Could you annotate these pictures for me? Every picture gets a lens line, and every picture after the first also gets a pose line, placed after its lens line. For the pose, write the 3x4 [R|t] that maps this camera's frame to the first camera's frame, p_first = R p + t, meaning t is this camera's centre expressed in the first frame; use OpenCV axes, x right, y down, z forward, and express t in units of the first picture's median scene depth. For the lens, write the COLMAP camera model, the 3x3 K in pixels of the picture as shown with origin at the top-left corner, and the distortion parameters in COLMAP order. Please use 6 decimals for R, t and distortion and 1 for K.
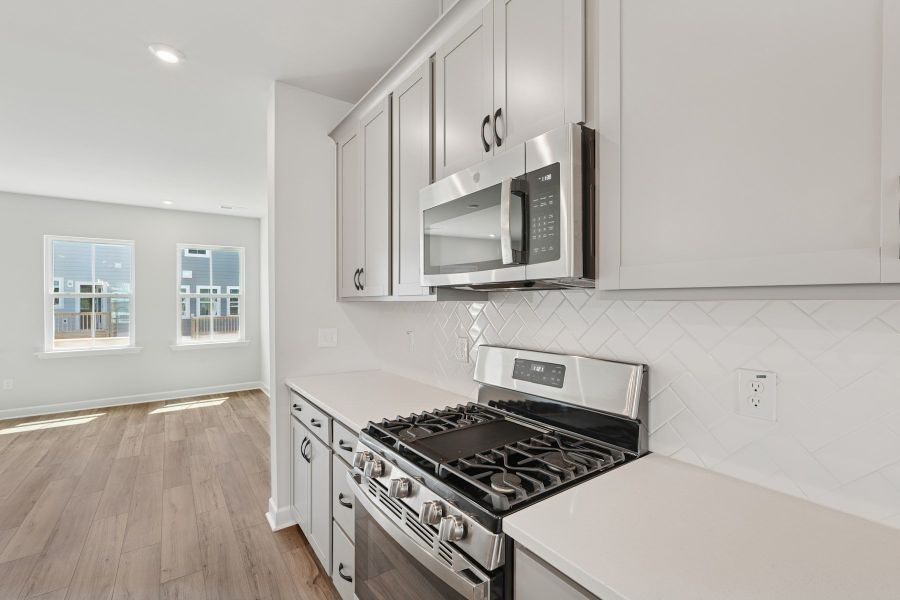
lens RADIAL K [[403.5, 0, 450.0], [0, 403.5, 300.0], [0, 0, 1]] dist [-0.000977, 0.000086]
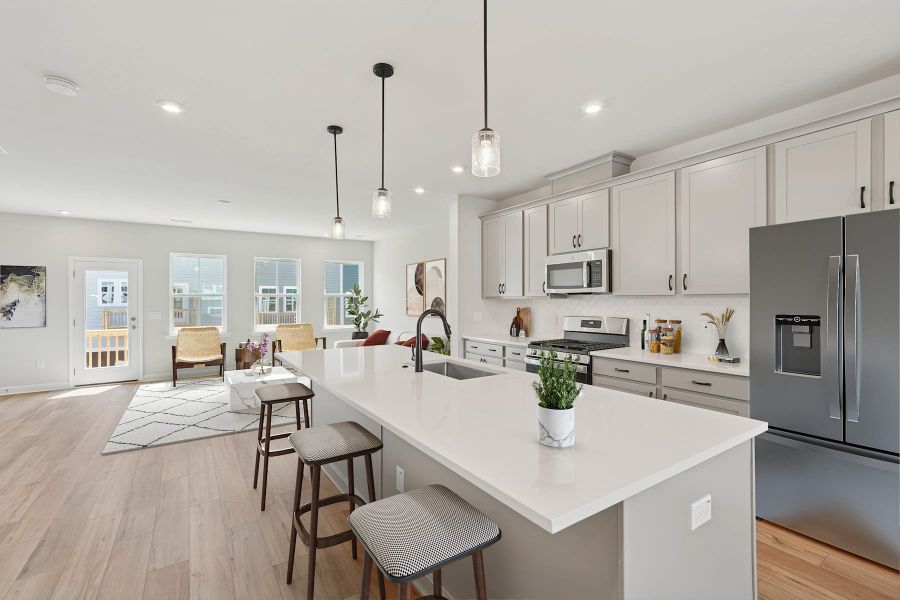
lens RADIAL K [[403.5, 0, 450.0], [0, 403.5, 300.0], [0, 0, 1]] dist [-0.000977, 0.000086]
pose [[0.999315, -0.000889, -0.036989, -0.717547], [0.001049, 0.999990, 0.004309, -0.000713], [0.036985, -0.004345, 0.999306, -1.999785]]
